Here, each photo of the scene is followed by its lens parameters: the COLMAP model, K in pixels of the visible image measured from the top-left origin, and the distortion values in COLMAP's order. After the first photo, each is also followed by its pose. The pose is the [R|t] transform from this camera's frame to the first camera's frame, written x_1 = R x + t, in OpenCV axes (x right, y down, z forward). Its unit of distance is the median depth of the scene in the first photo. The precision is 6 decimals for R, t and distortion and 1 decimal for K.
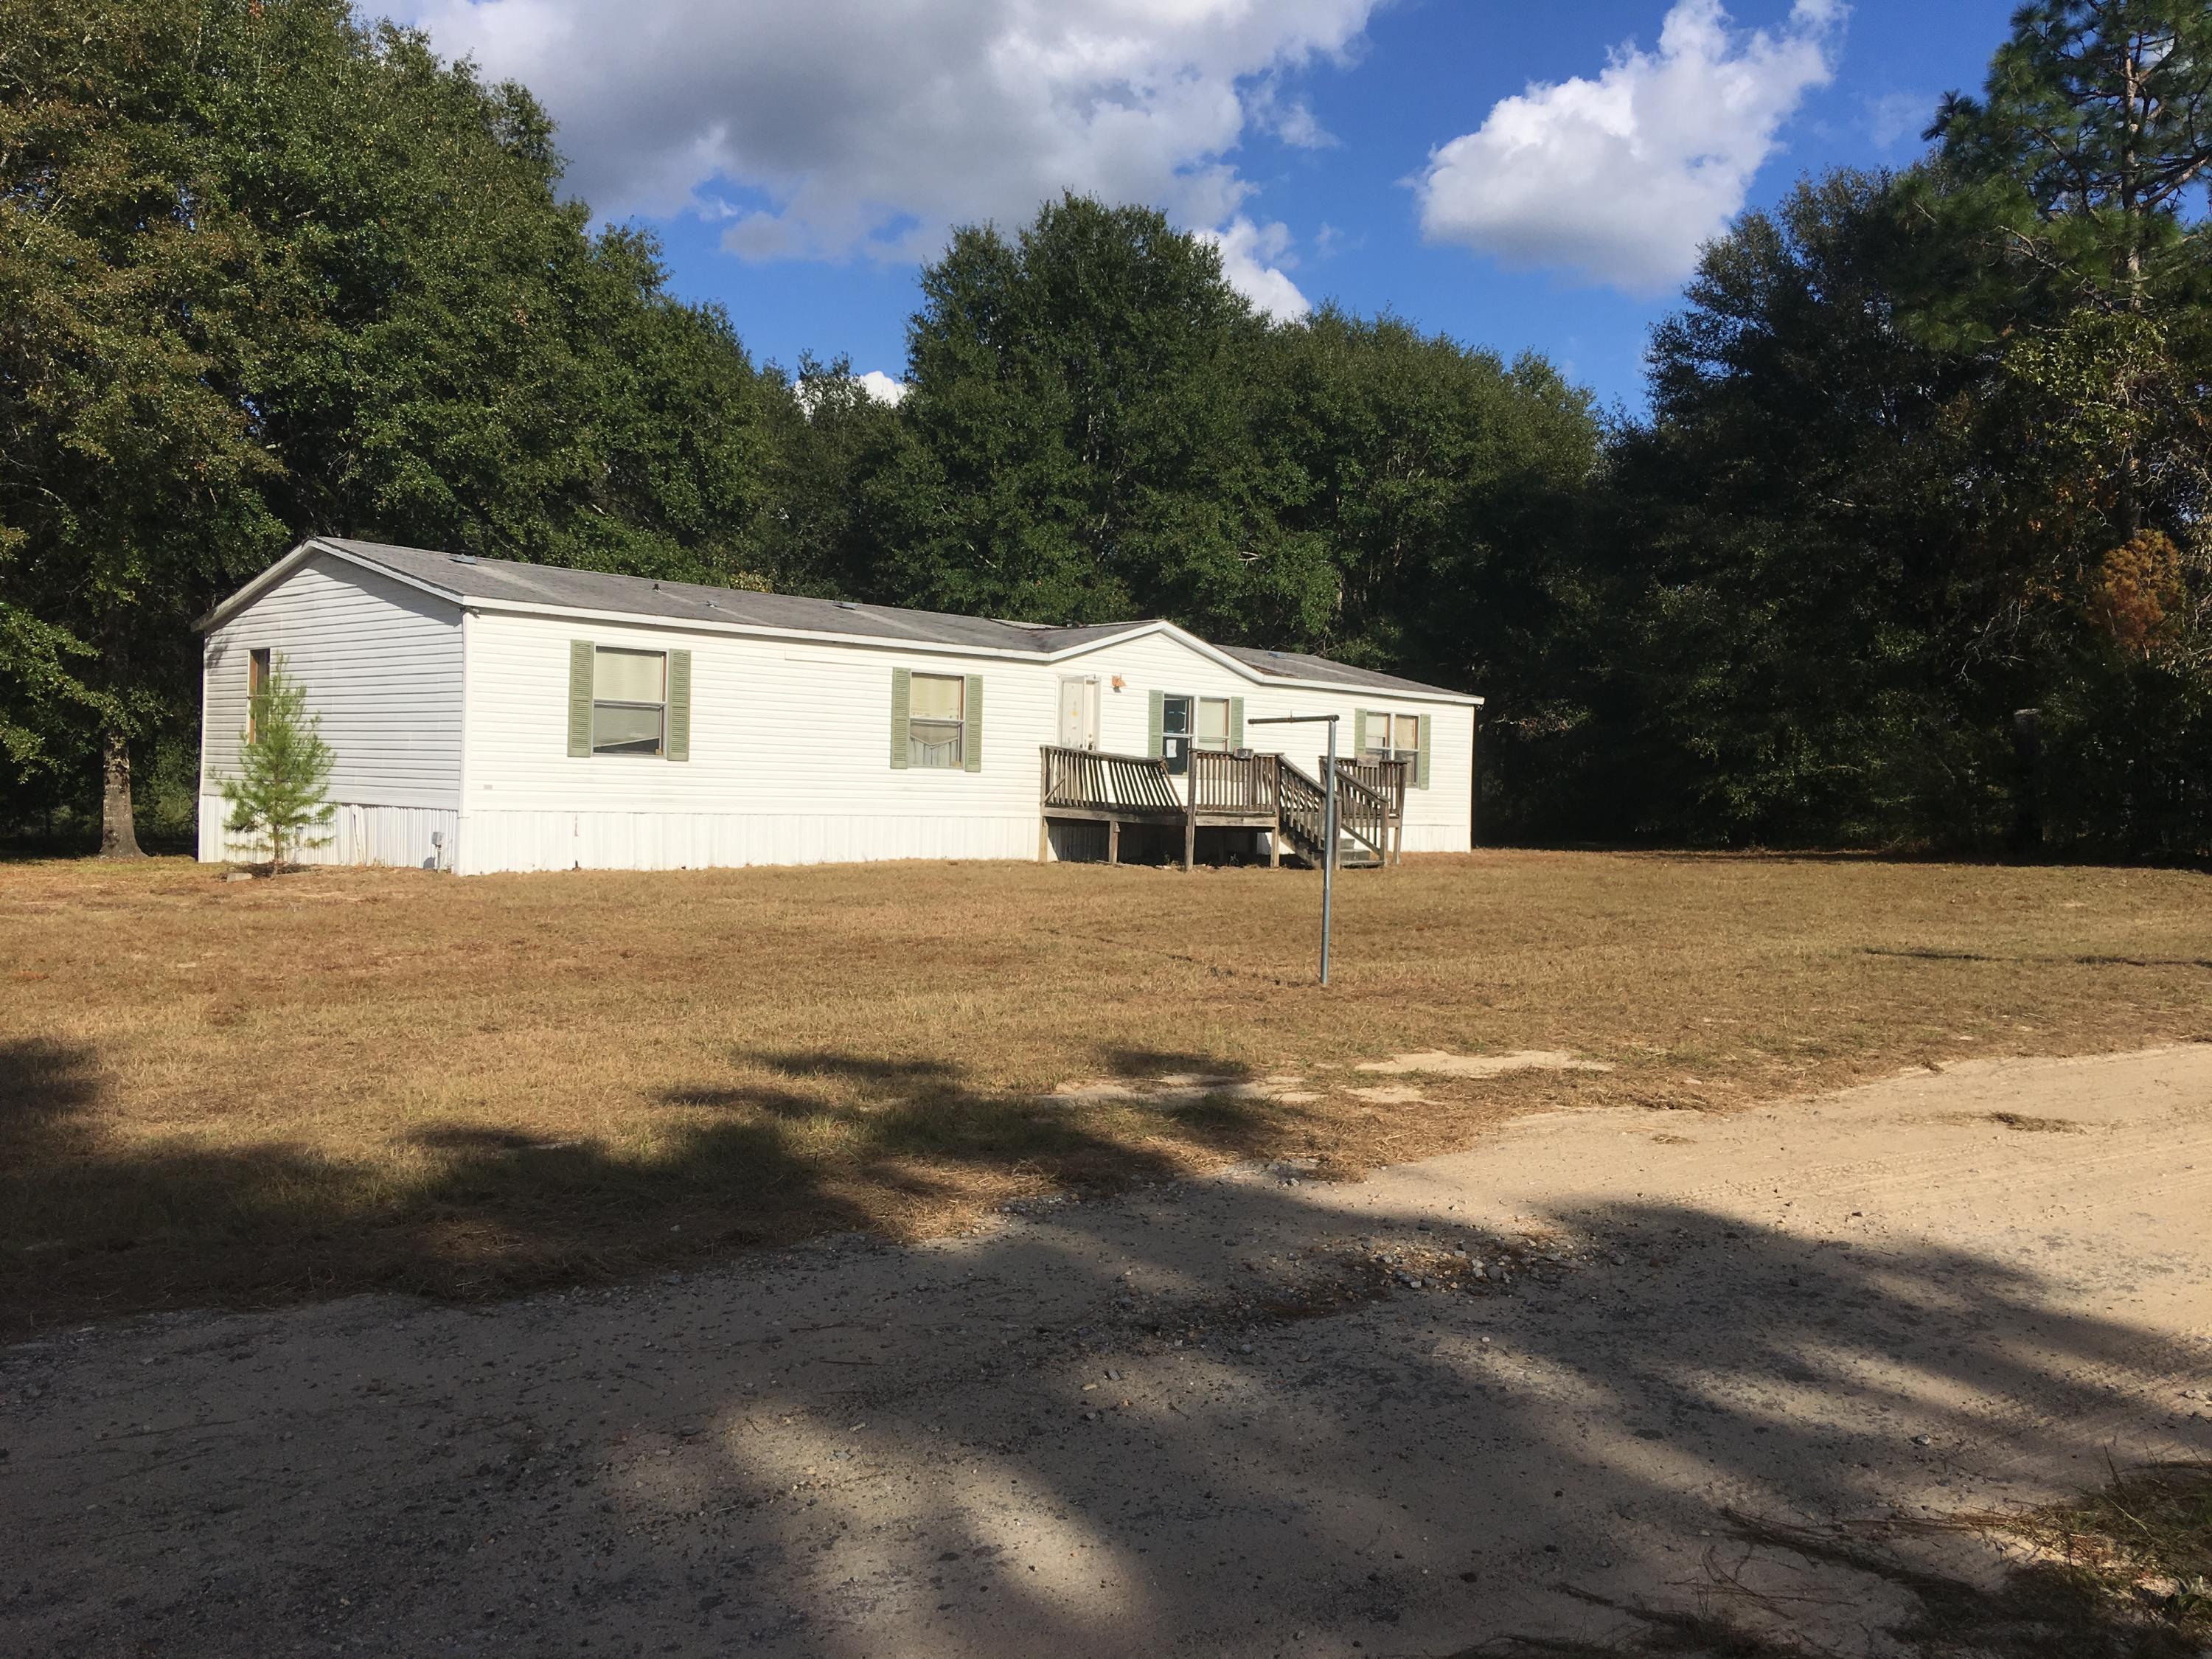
lens RADIAL K [[1863.3, 0, 1101.5], [0, 1863.3, 821.9], [0, 0, 1]] dist [0.109216, -0.167691]
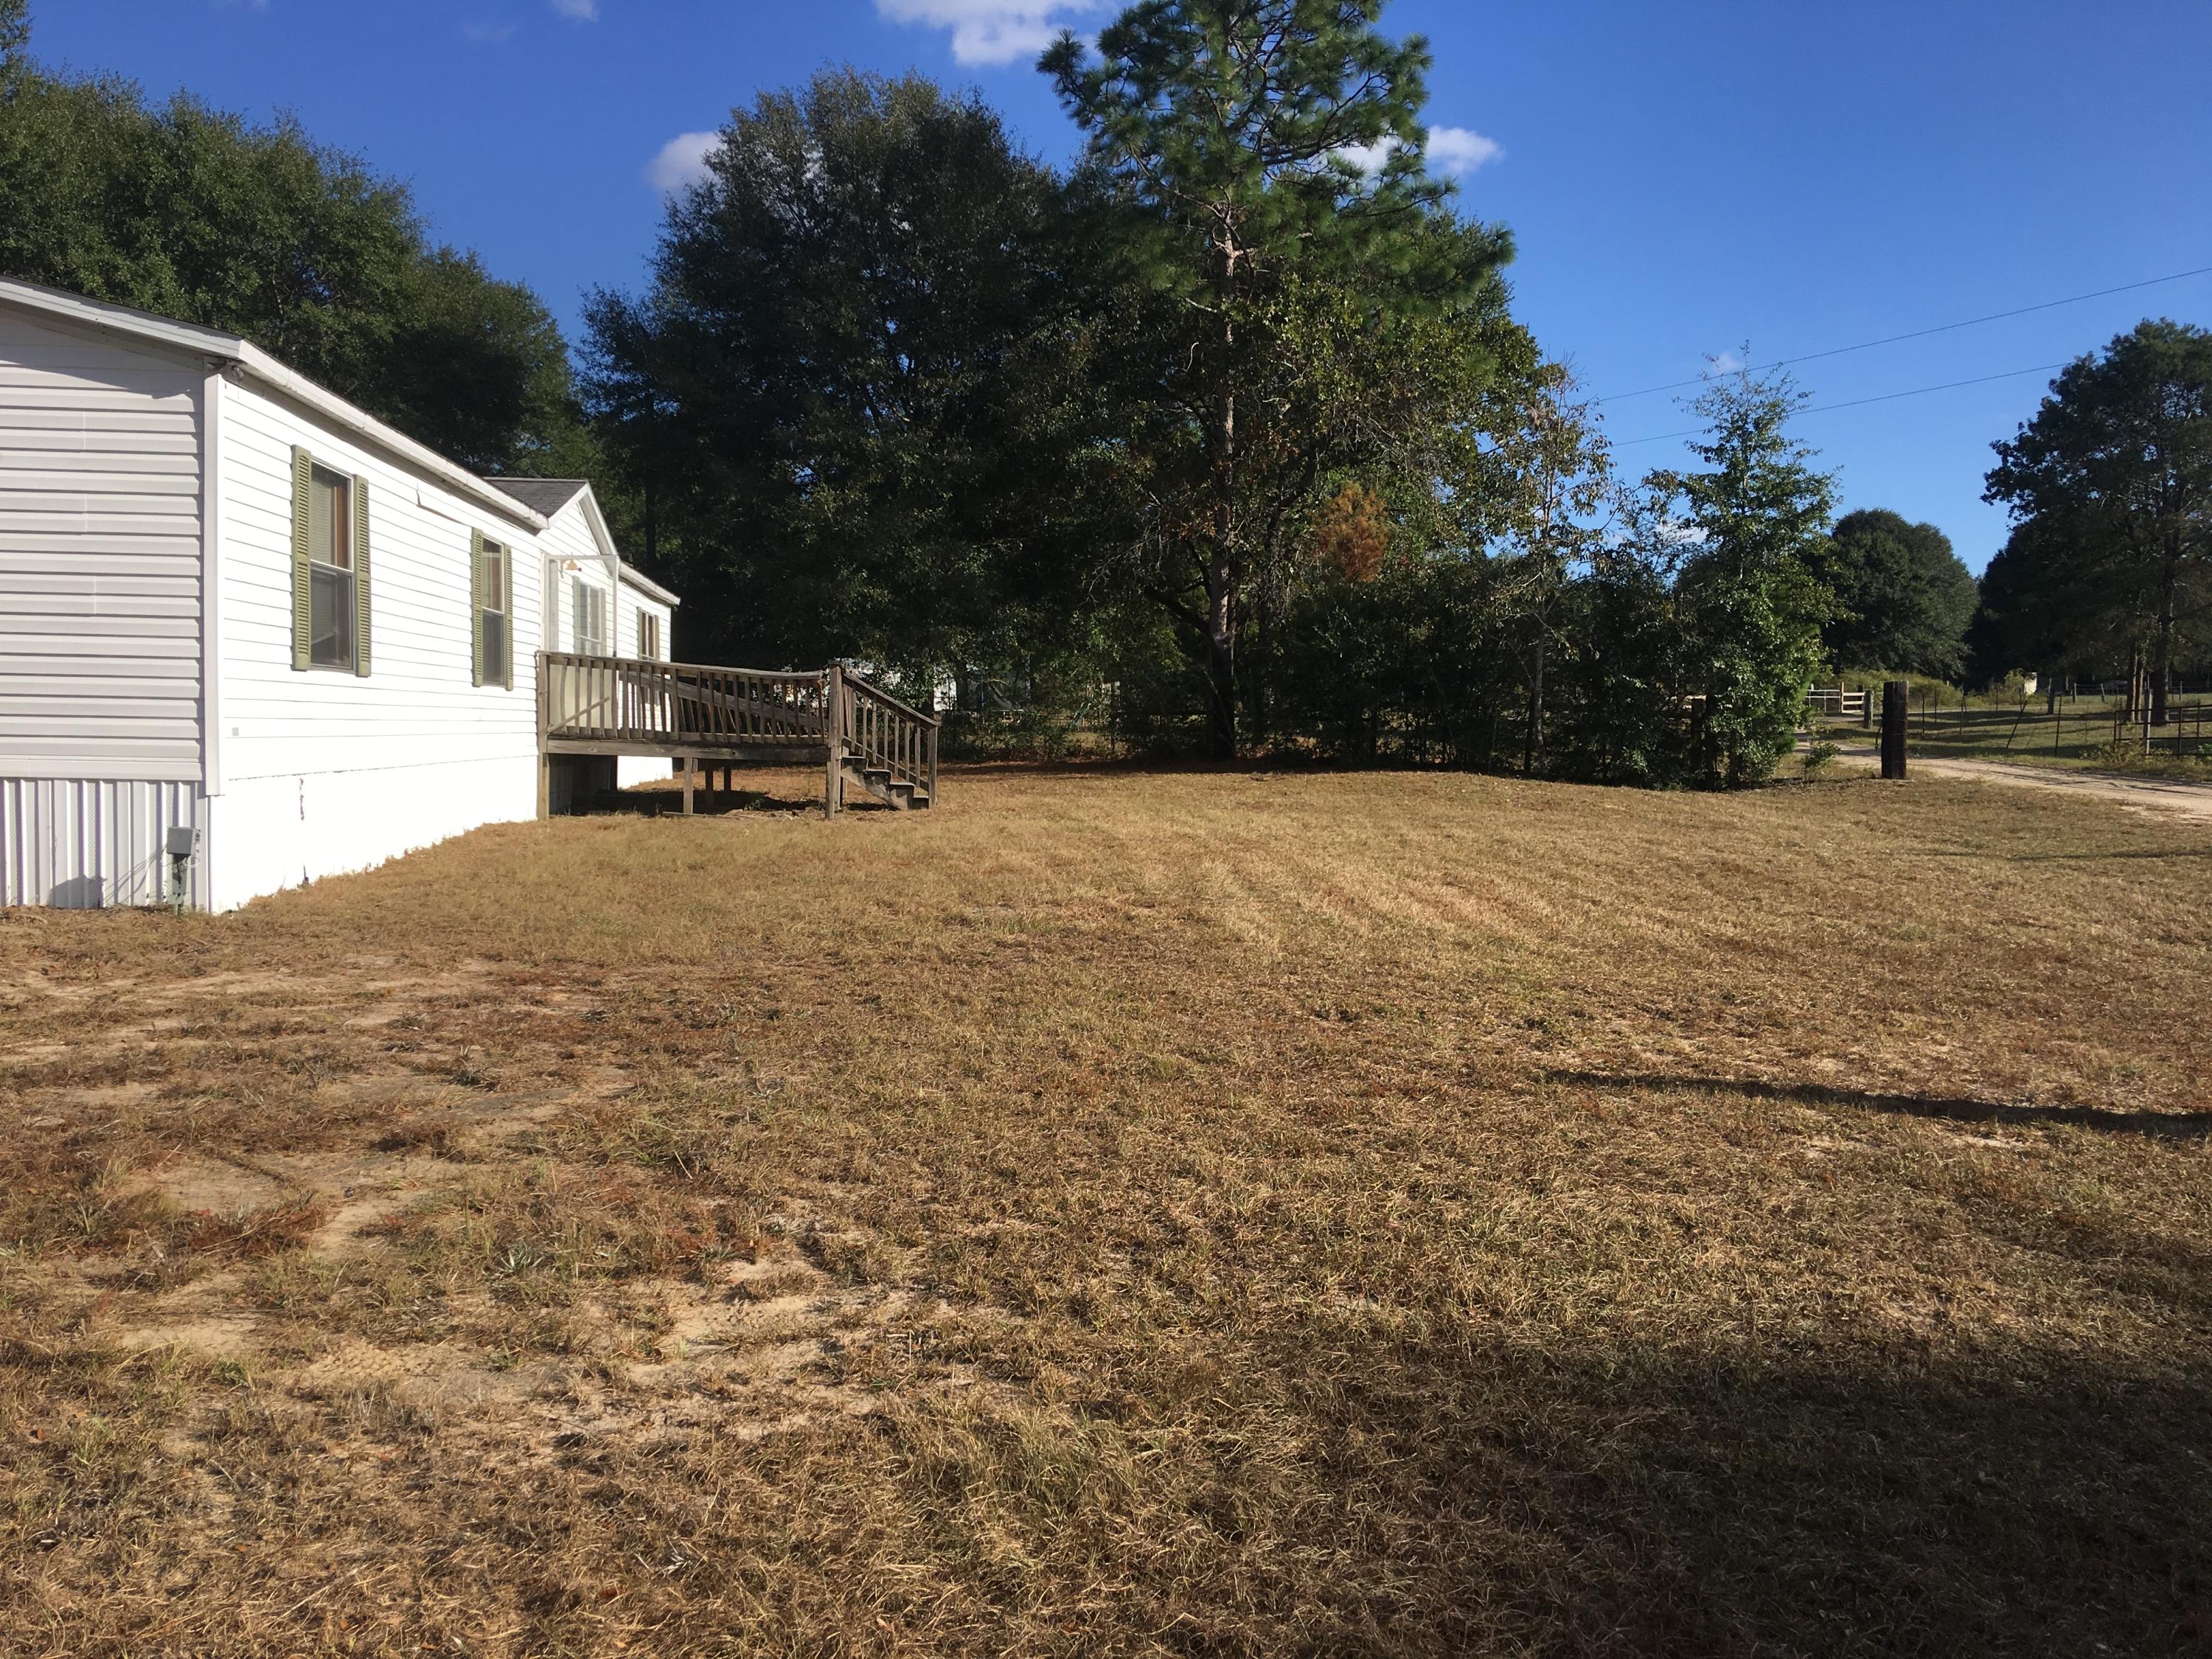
lens RADIAL K [[1863.3, 0, 1114.6], [0, 1863.3, 818.3], [0, 0, 1]] dist [0.109216, -0.167691]
pose [[0.609246, -0.057506, 0.790894, -0.442539], [0.016593, 0.998073, 0.059787, -0.016449], [-0.792808, -0.023301, 0.609026, 0.386586]]
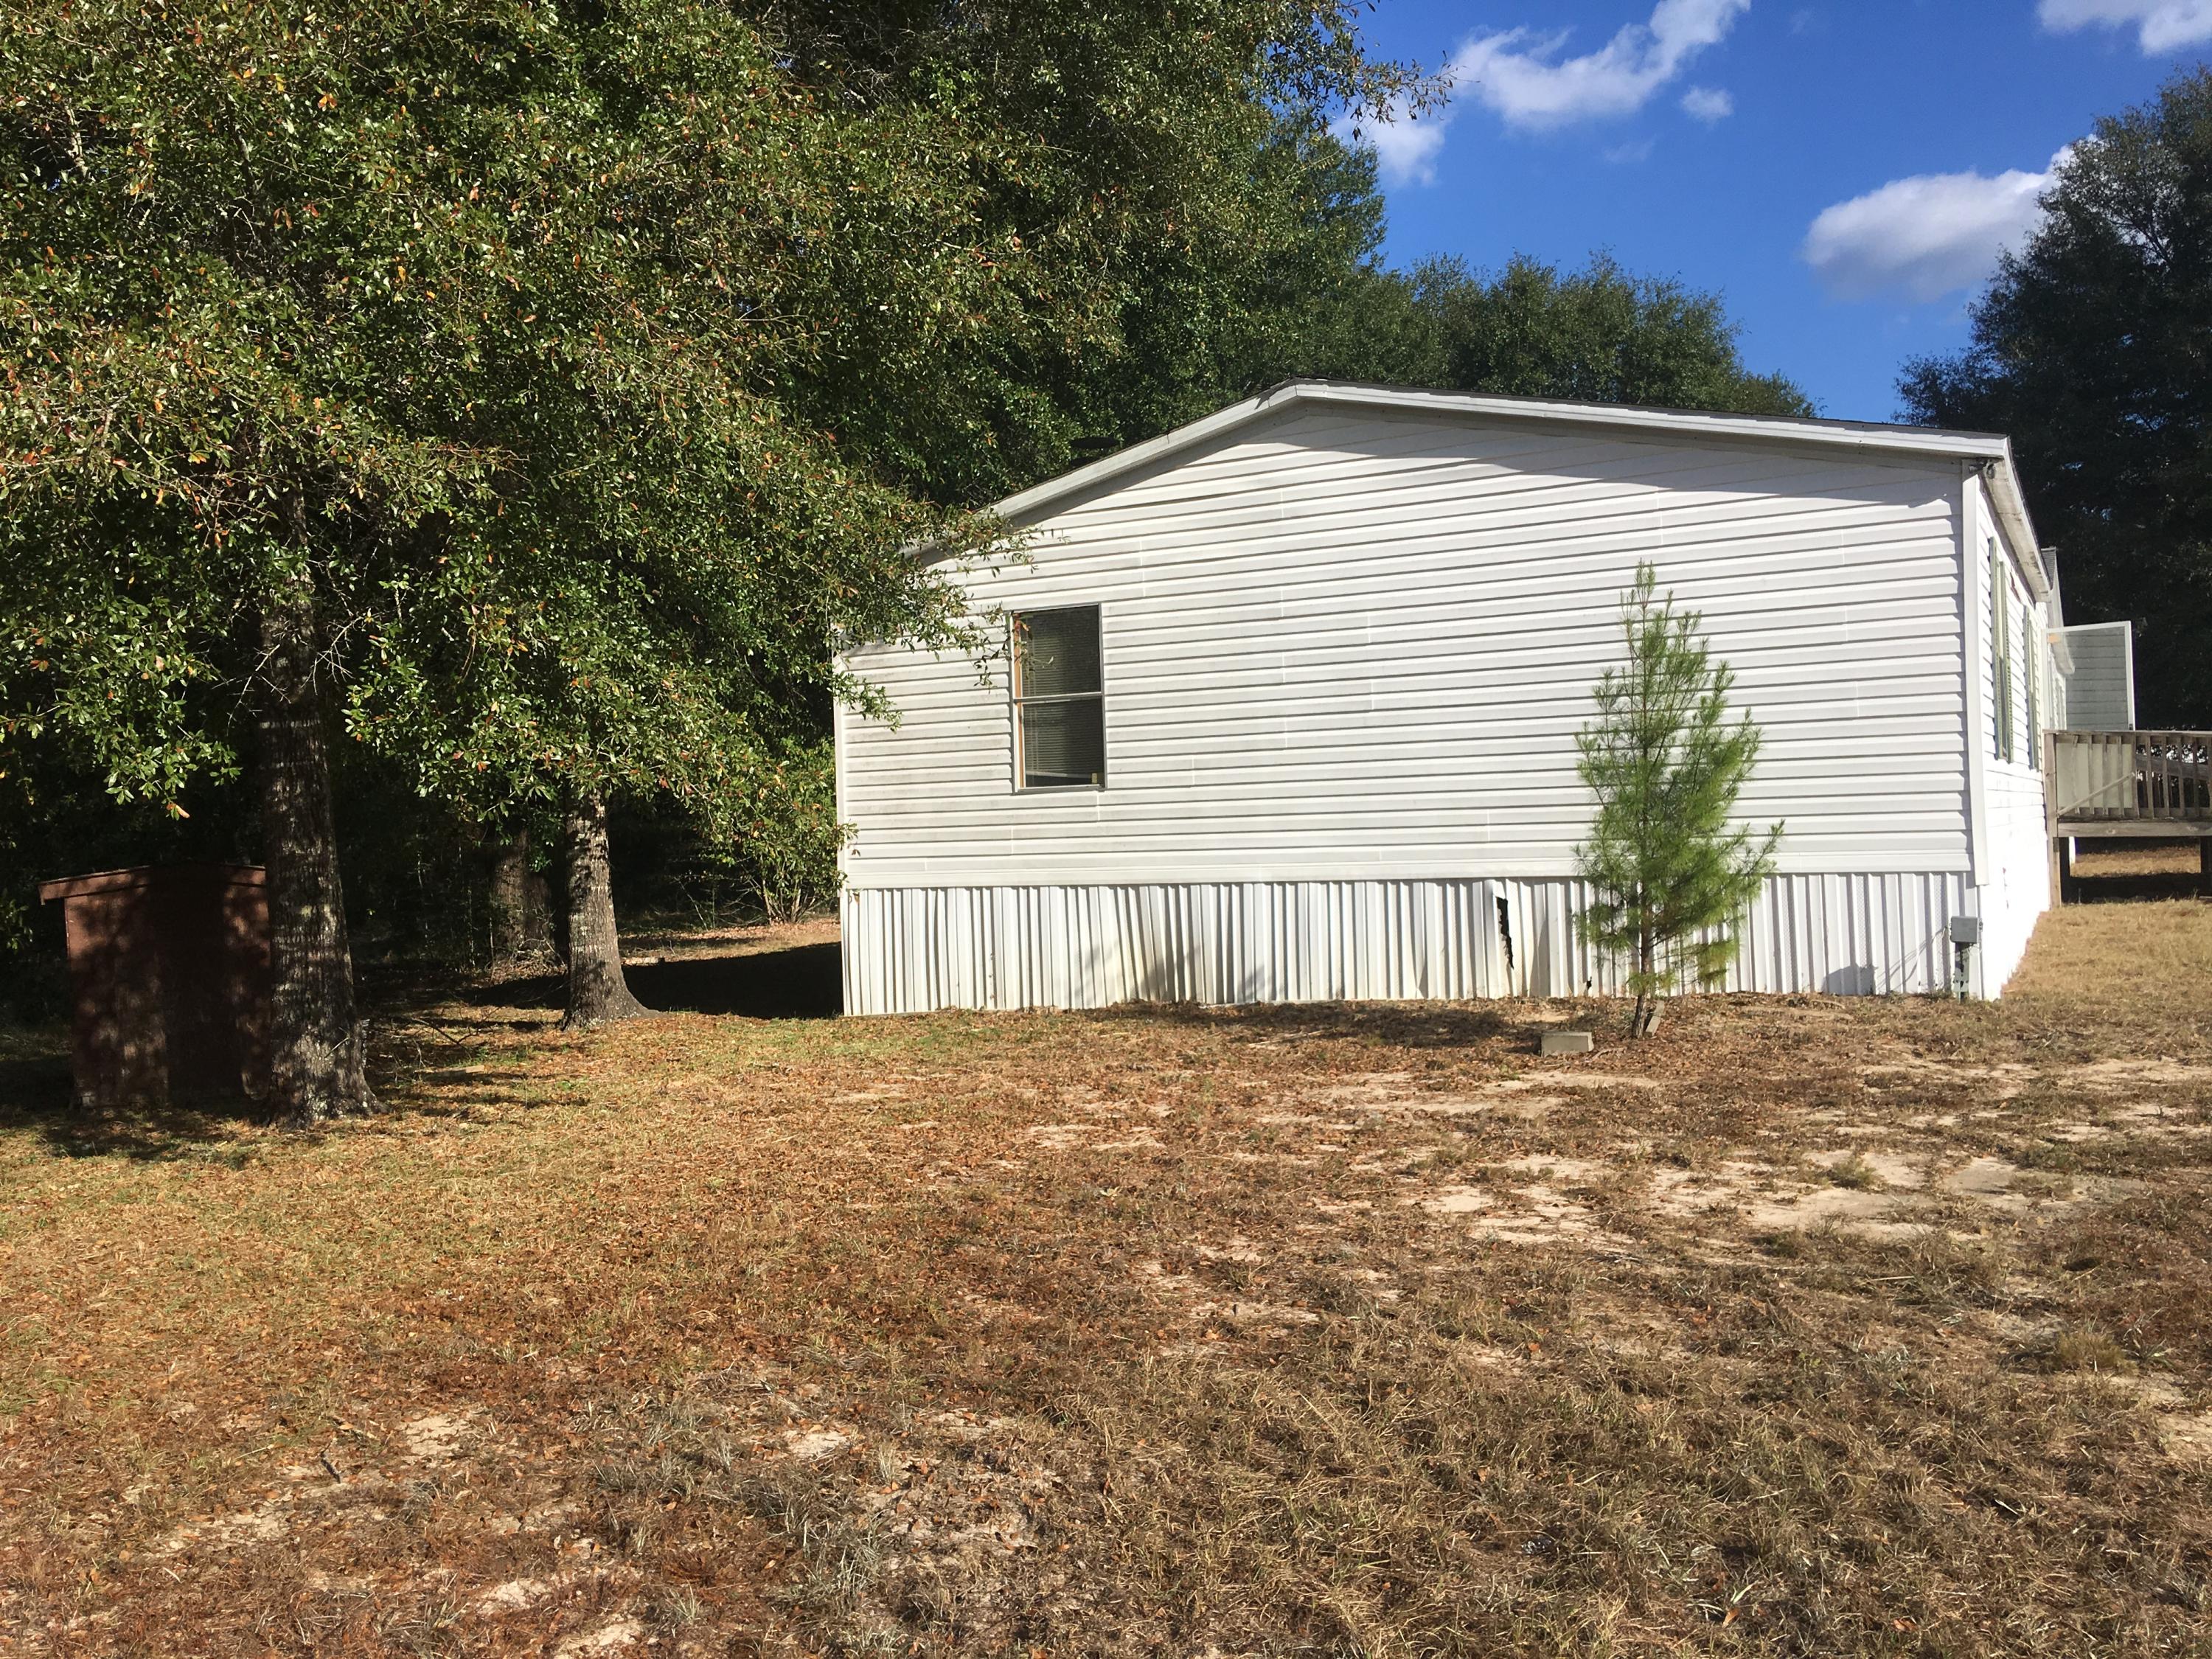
lens RADIAL K [[1863.3, 0, 1096.8], [0, 1863.3, 837.6], [0, 0, 1]] dist [0.109216, -0.167691]
pose [[0.952815, -0.061898, 0.297175, -0.534435], [0.066869, 0.997740, -0.006581, -0.020389], [-0.296096, 0.026142, 0.954800, 0.442476]]
